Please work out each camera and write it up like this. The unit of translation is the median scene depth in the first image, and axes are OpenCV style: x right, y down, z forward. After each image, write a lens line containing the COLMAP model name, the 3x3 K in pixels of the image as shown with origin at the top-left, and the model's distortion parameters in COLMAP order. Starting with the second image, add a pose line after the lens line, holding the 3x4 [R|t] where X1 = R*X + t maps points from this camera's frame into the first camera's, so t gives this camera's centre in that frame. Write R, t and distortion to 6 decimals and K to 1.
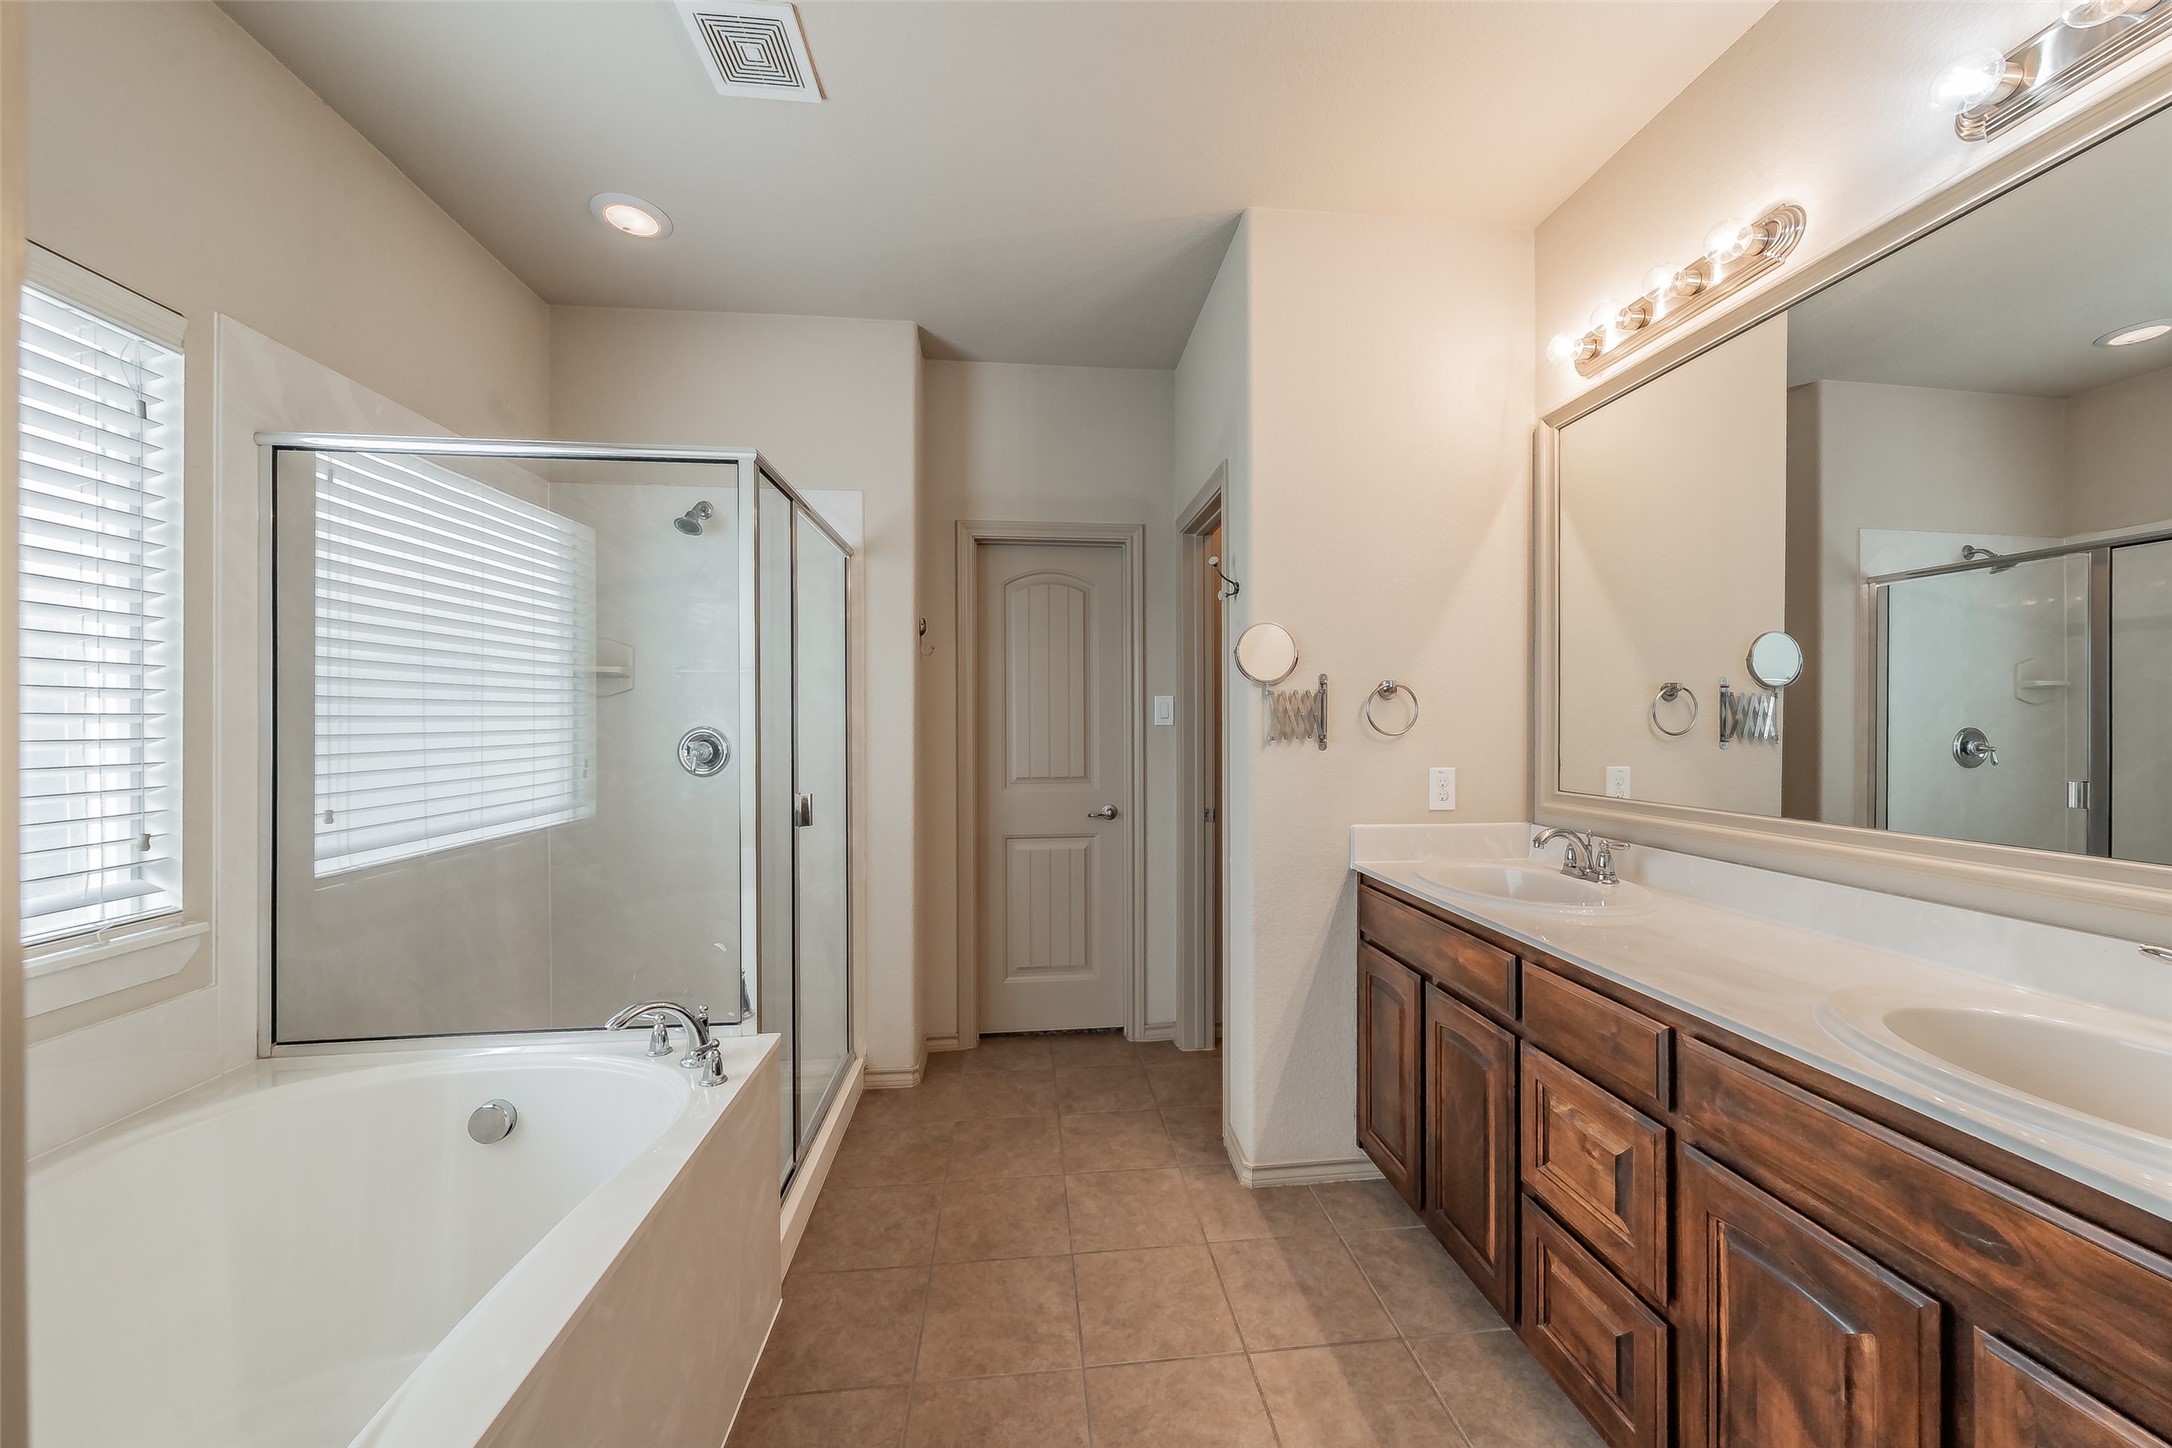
lens RADIAL K [[769.3, 0, 1066.3], [0, 769.3, 720.5], [0, 0, 1]] dist [-0.000898, -0.000374]
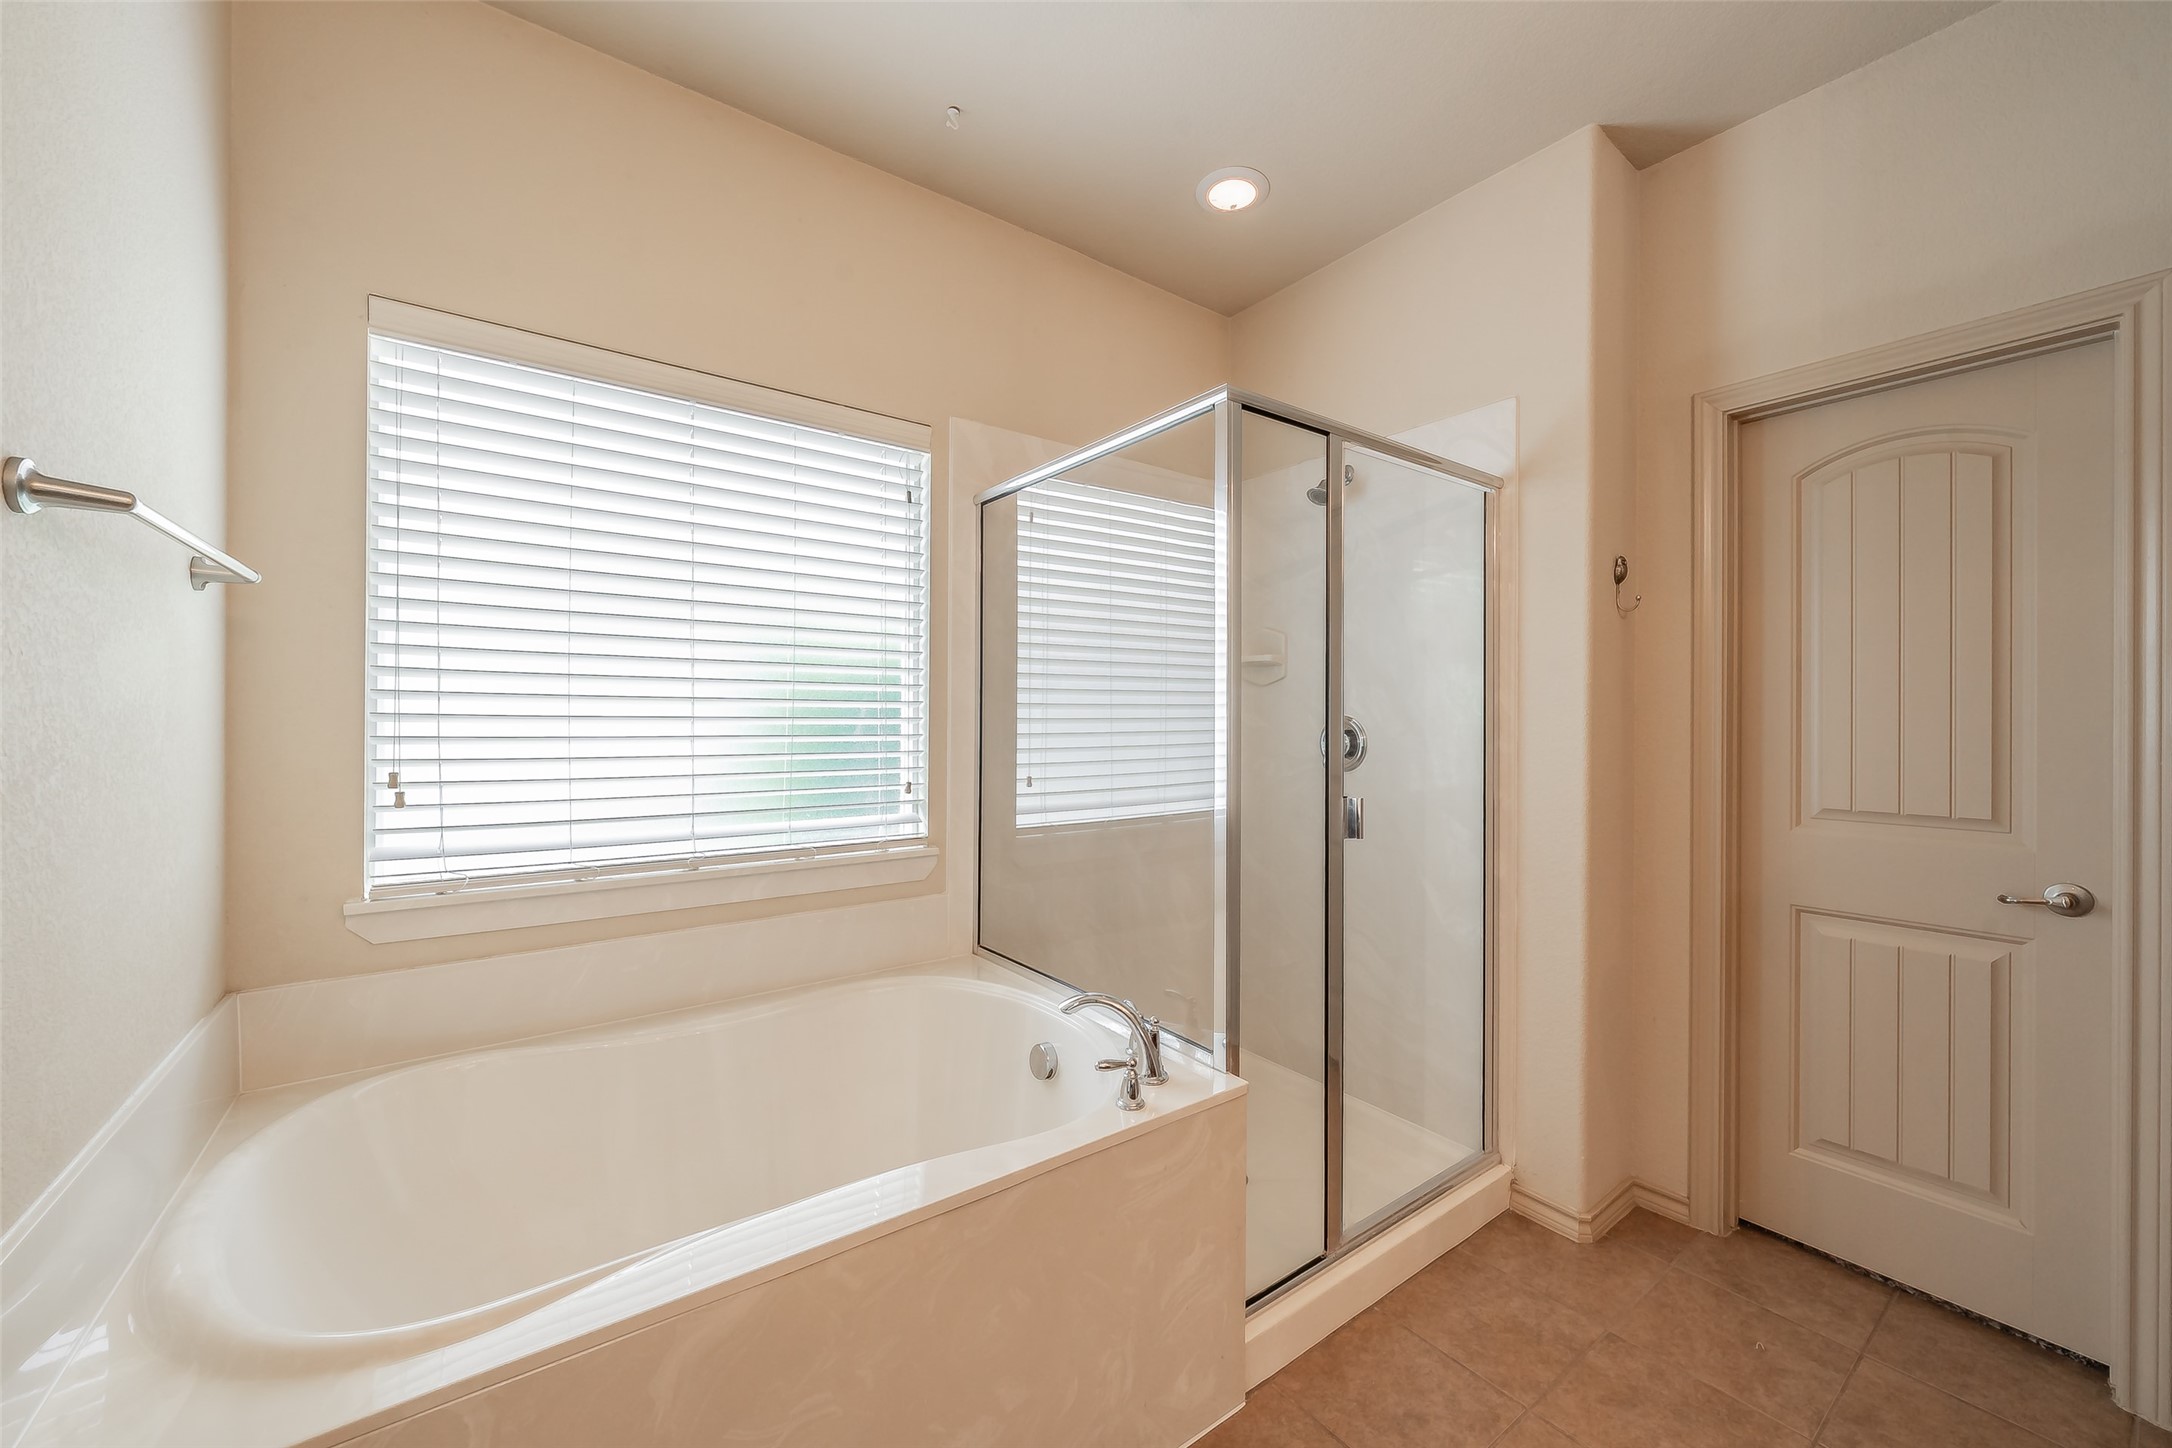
lens RADIAL K [[810.9, 0, 1063.0], [0, 810.9, 716.1], [0, 0, 1]] dist [-0.001811, 0.001258]
pose [[0.544387, 0.006318, -0.838810, 0.221534], [-0.005679, 0.999976, 0.003846, 0.009718], [0.838815, 0.002670, 0.544410, 0.317786]]
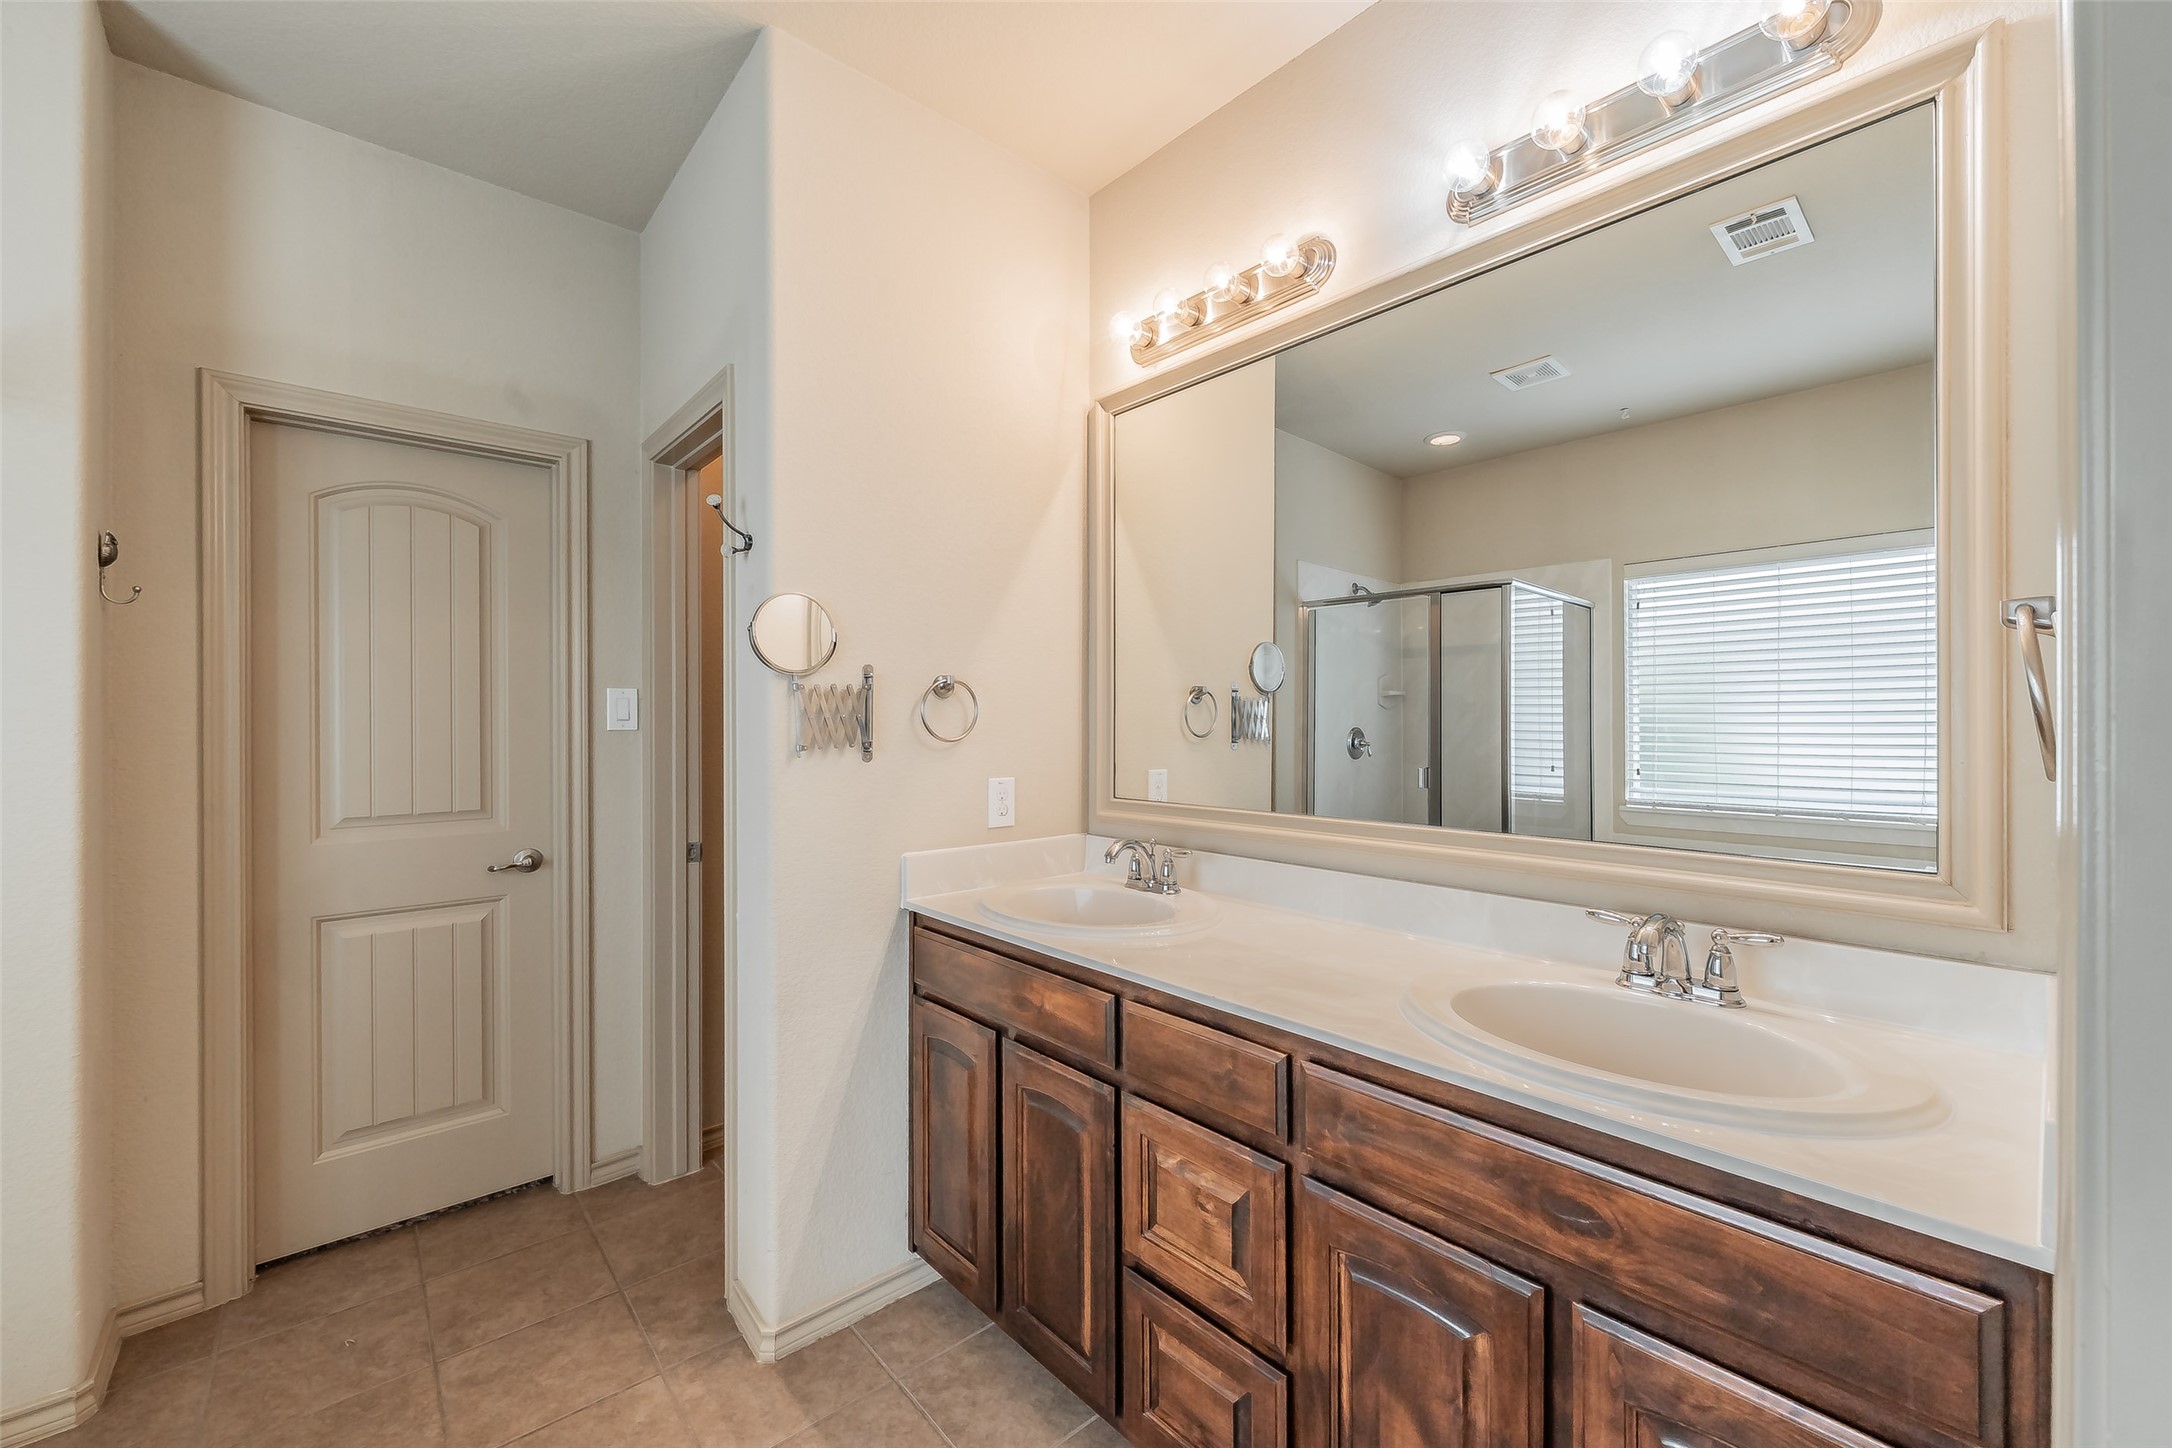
lens RADIAL K [[866.0, 0, 1124.7], [0, 866.0, 718.6], [0, 0, 1]] dist [-0.005667, 0.001065]
pose [[0.781579, 0.000516, 0.623807, -0.011071], [0.001349, 0.999996, -0.002516, -0.002762], [-0.623805, 0.002808, 0.781575, 0.142630]]
